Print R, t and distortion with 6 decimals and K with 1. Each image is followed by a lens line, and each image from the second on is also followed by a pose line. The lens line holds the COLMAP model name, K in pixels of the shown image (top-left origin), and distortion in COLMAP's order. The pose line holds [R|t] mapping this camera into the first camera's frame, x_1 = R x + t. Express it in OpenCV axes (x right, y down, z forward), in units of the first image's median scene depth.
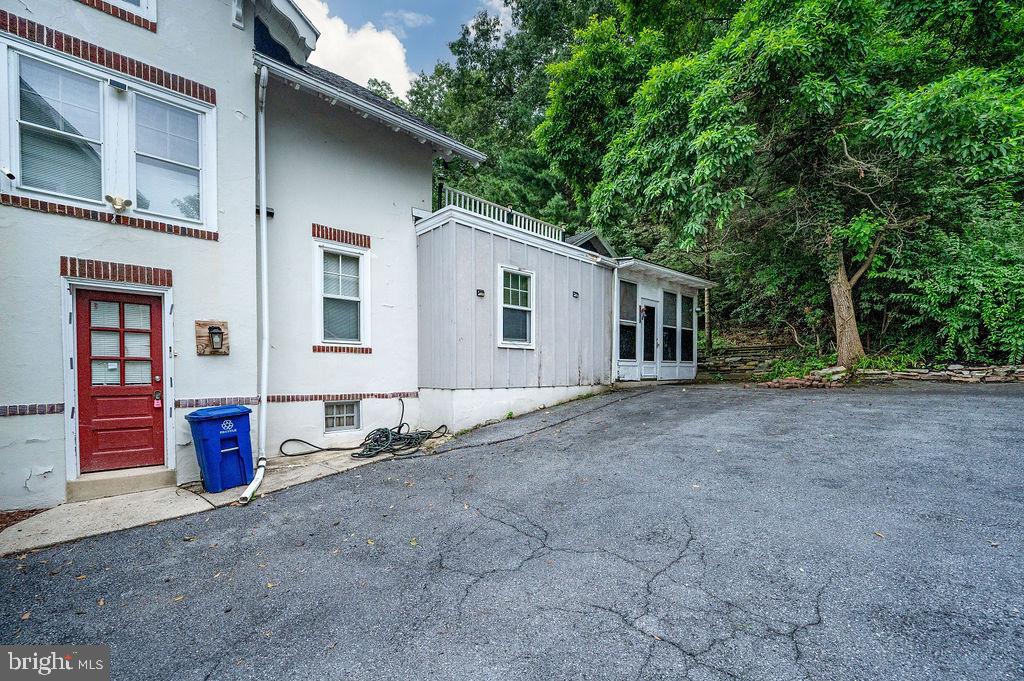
lens RADIAL K [[410.8, 0, 512.6], [0, 410.8, 378.8], [0, 0, 1]] dist [0.000523, 0.000295]
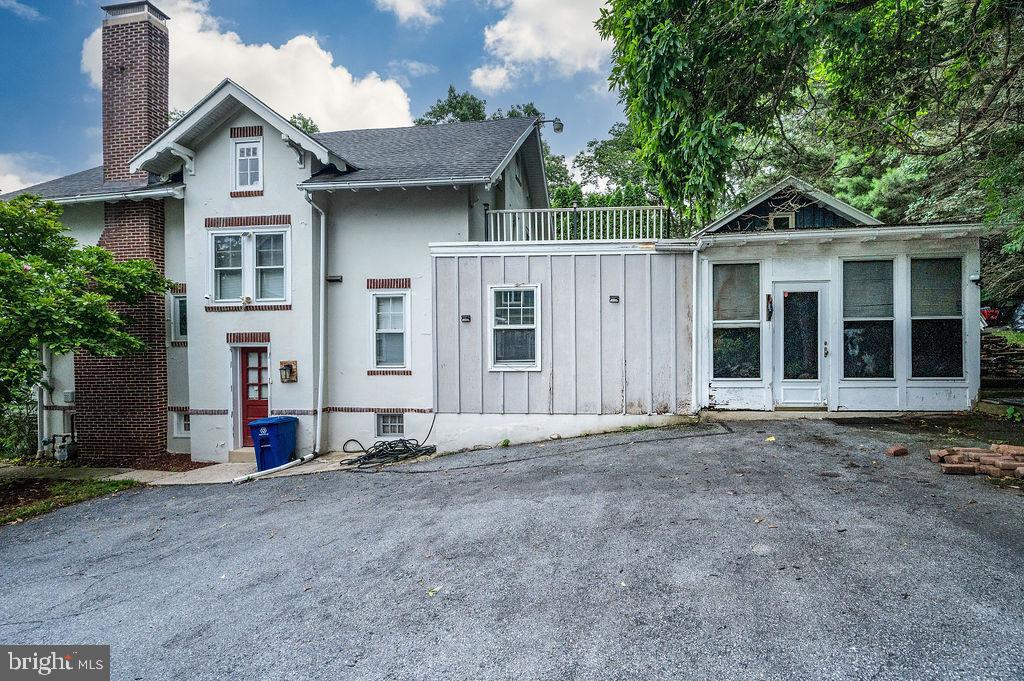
lens RADIAL K [[408.8, 0, 511.2], [0, 408.8, 357.2], [0, 0, 1]] dist [-0.001015, -0.000056]
pose [[0.692184, -0.003608, -0.721712, 0.725971], [-0.005273, 0.999936, -0.010057, -0.104207], [0.721701, 0.010767, 0.692121, 0.386345]]
